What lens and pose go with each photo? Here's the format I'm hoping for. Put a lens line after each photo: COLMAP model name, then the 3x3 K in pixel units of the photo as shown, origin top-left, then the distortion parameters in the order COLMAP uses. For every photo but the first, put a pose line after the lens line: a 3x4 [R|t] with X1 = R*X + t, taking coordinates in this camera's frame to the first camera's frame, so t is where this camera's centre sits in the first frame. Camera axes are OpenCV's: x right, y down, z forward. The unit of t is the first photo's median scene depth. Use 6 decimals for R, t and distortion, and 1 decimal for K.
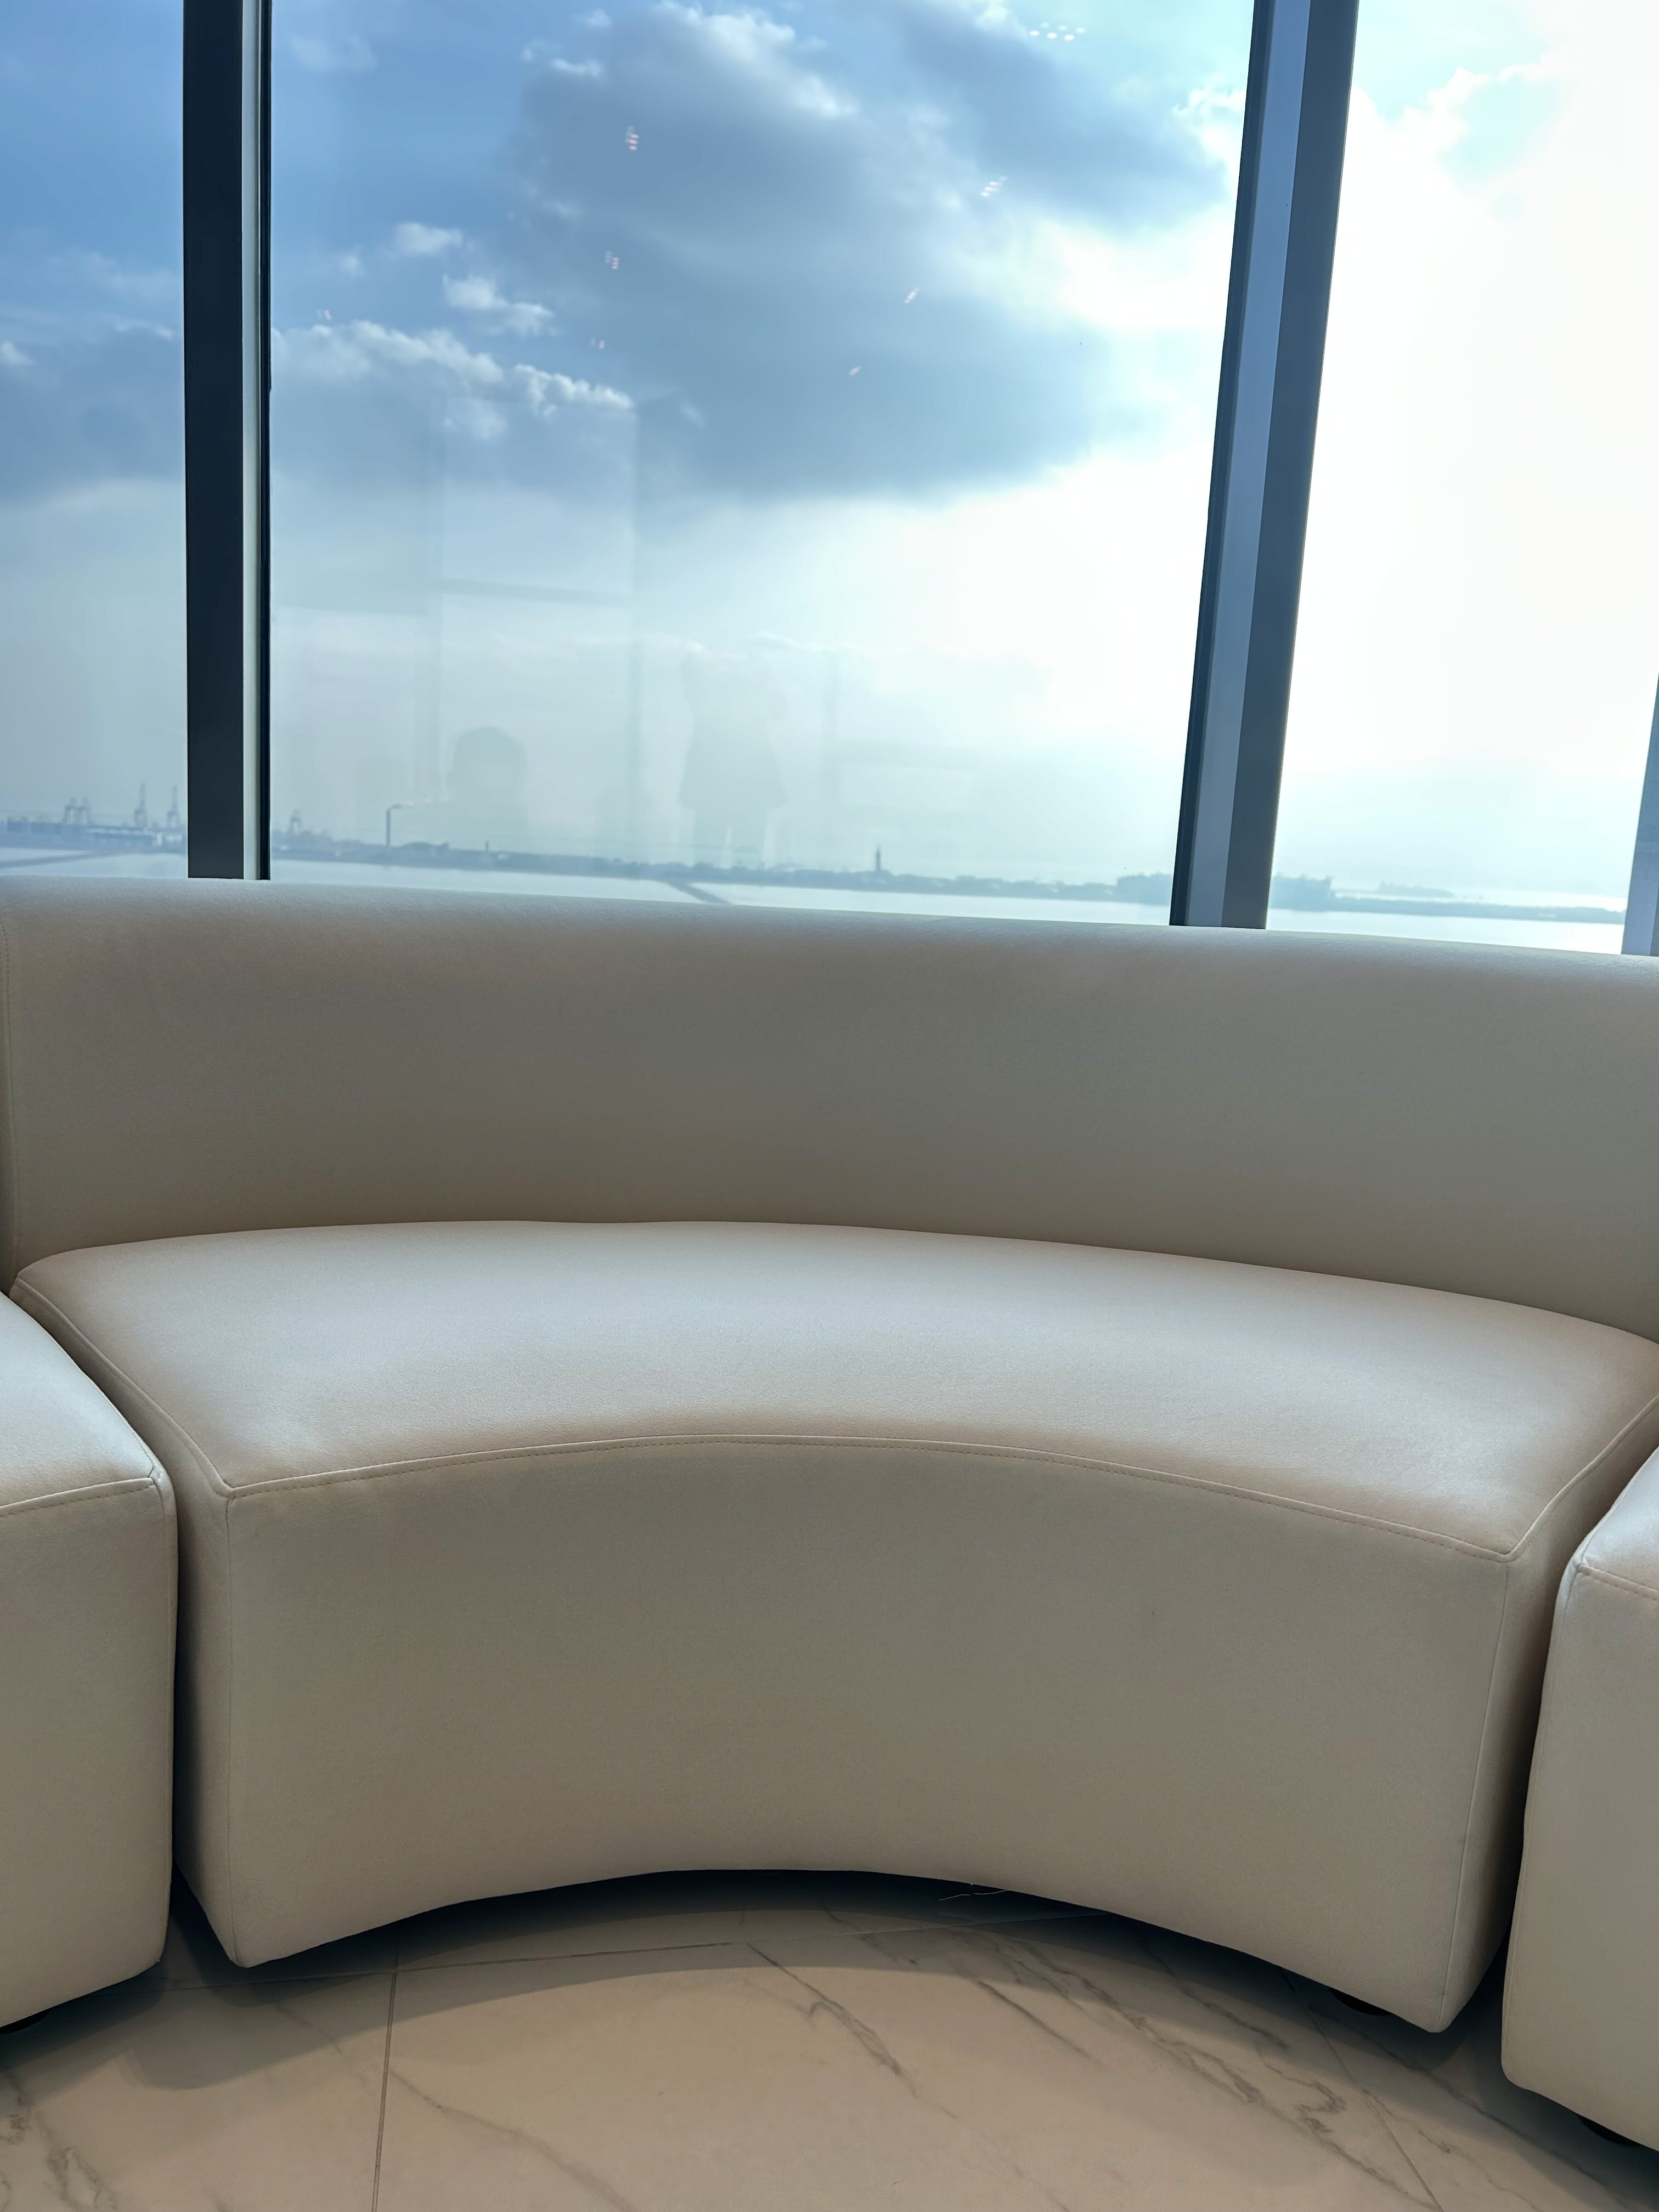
lens RADIAL K [[1657.0, 0, 822.5], [0, 1657.0, 1096.0], [0, 0, 1]] dist [0.060439, -0.078363]
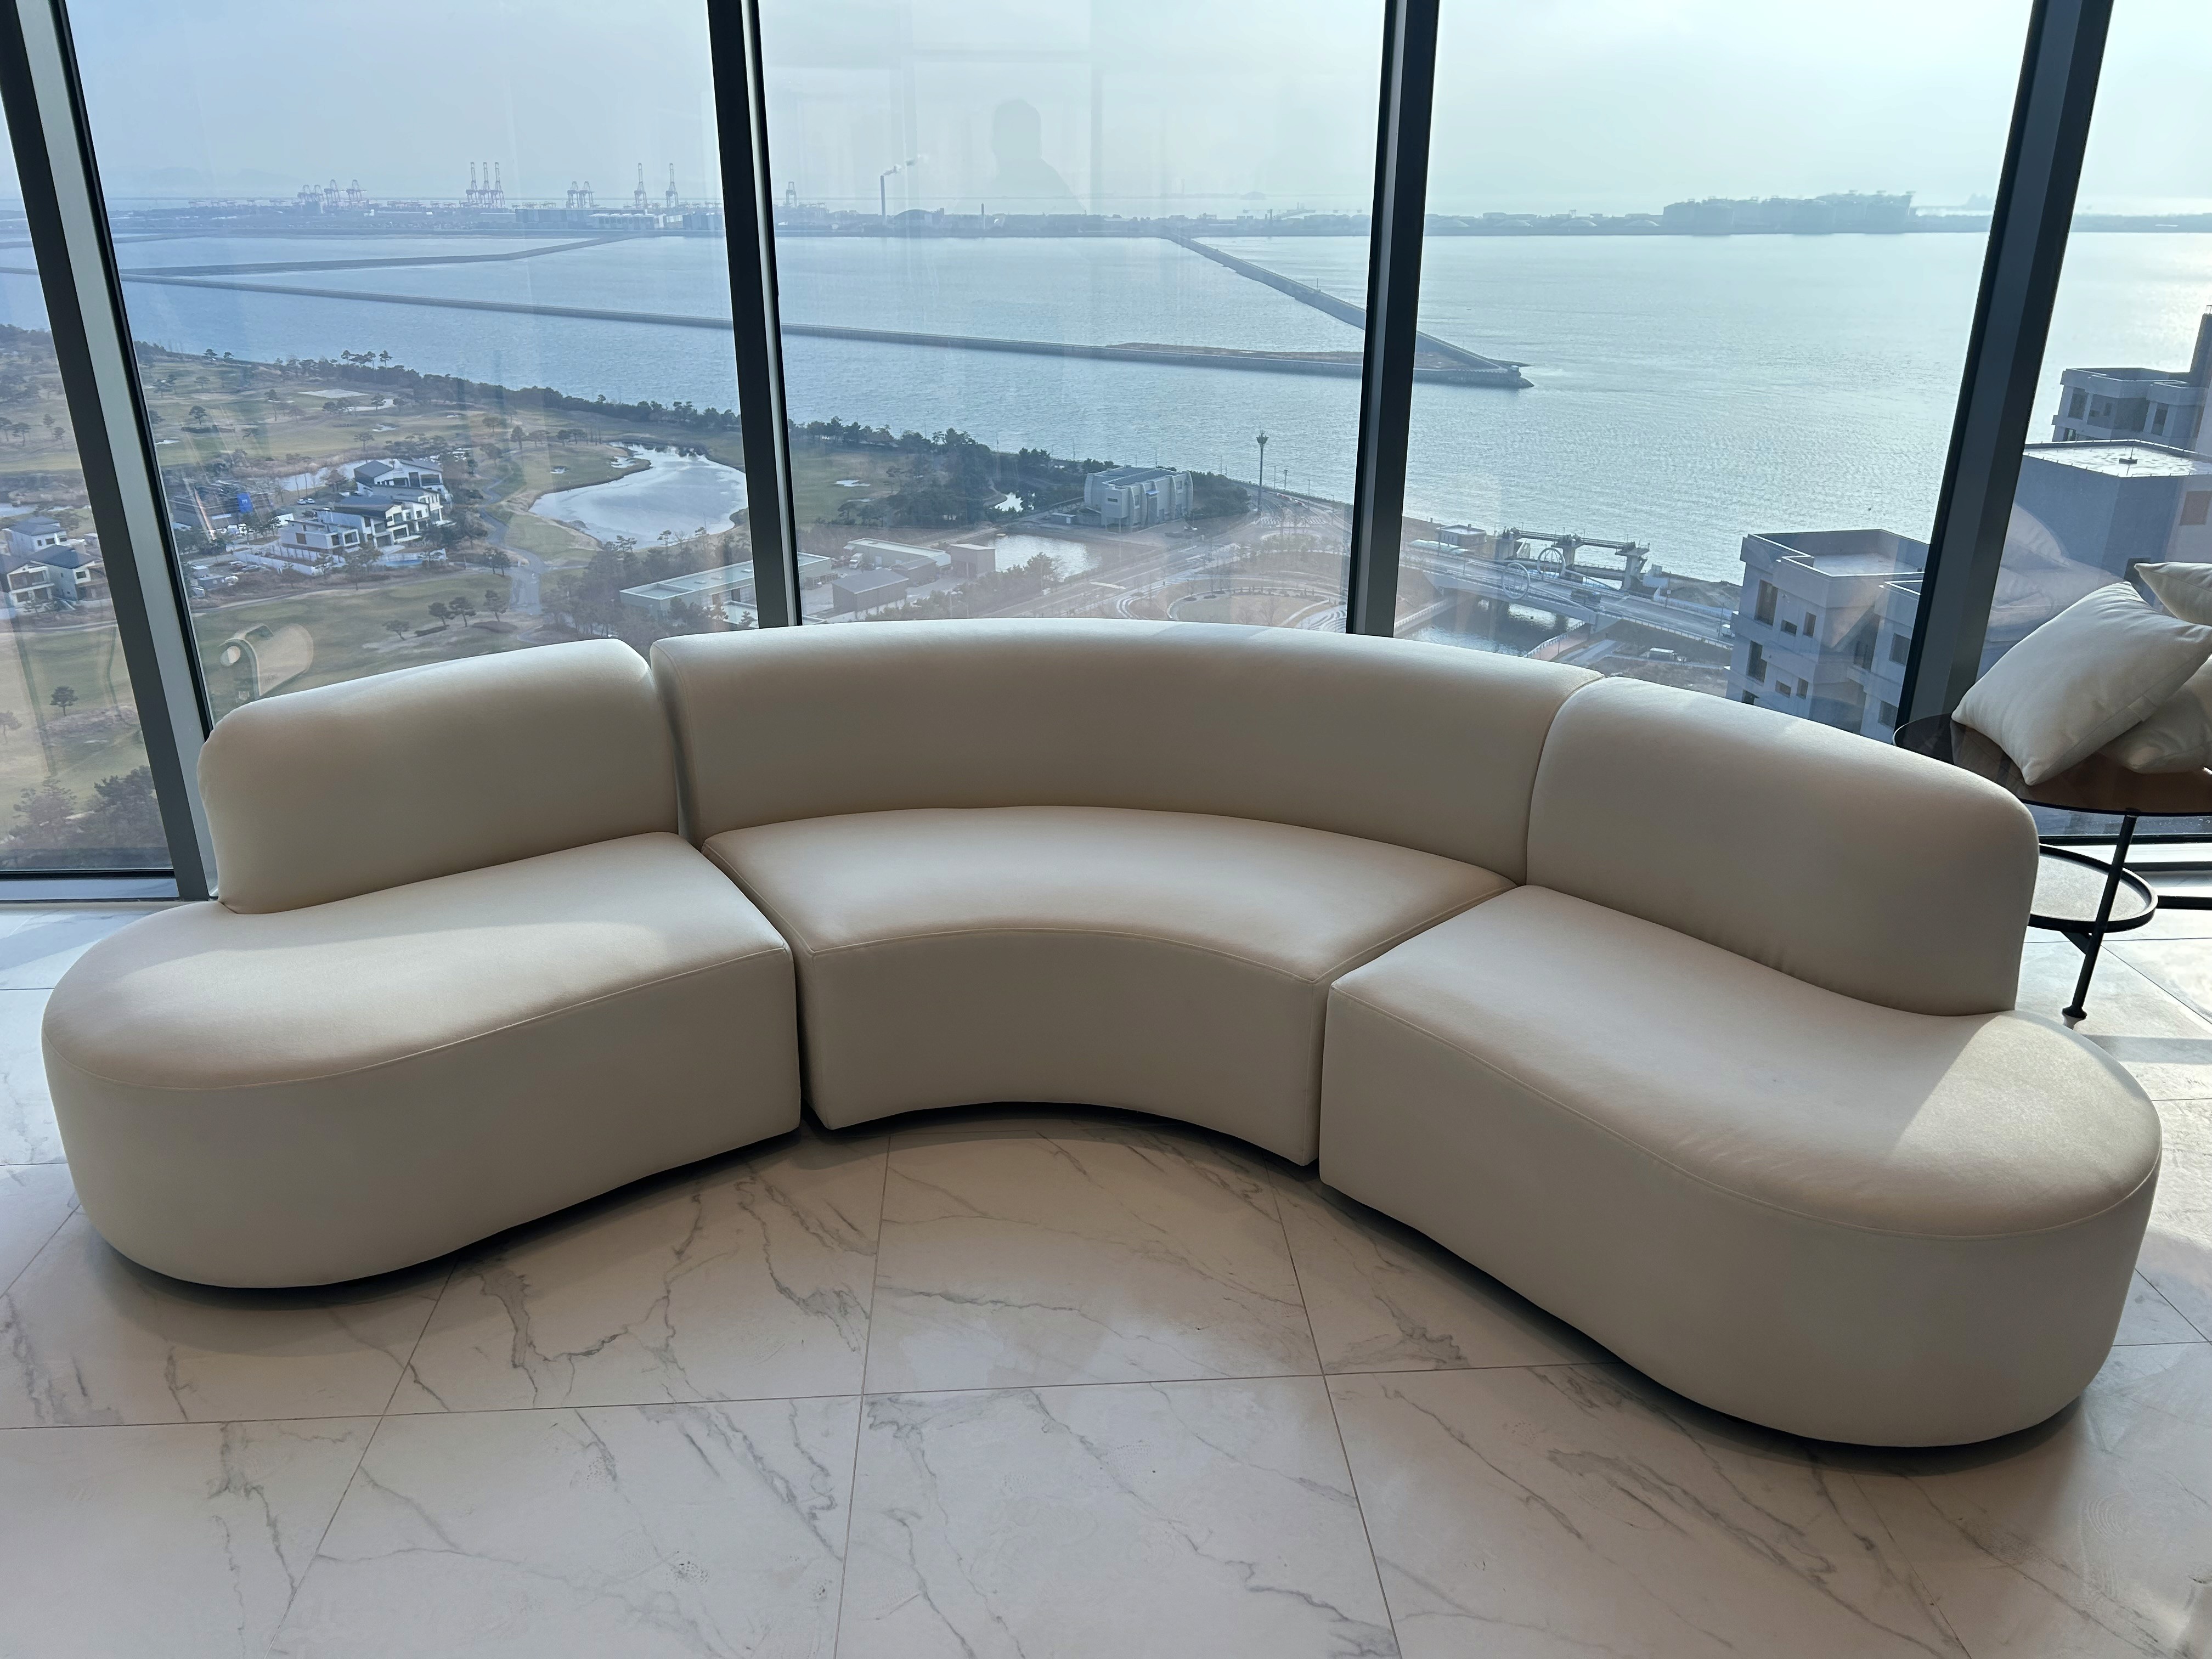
lens RADIAL K [[1657.0, 0, 1113.2], [0, 1657.0, 859.6], [0, 0, 1]] dist [0.060439, -0.078363]
pose [[0.990988, 0.001870, -0.133941, 0.275819], [0.029148, 0.972933, 0.229243, -0.294511], [0.130744, -0.231081, 0.964110, -0.849086]]
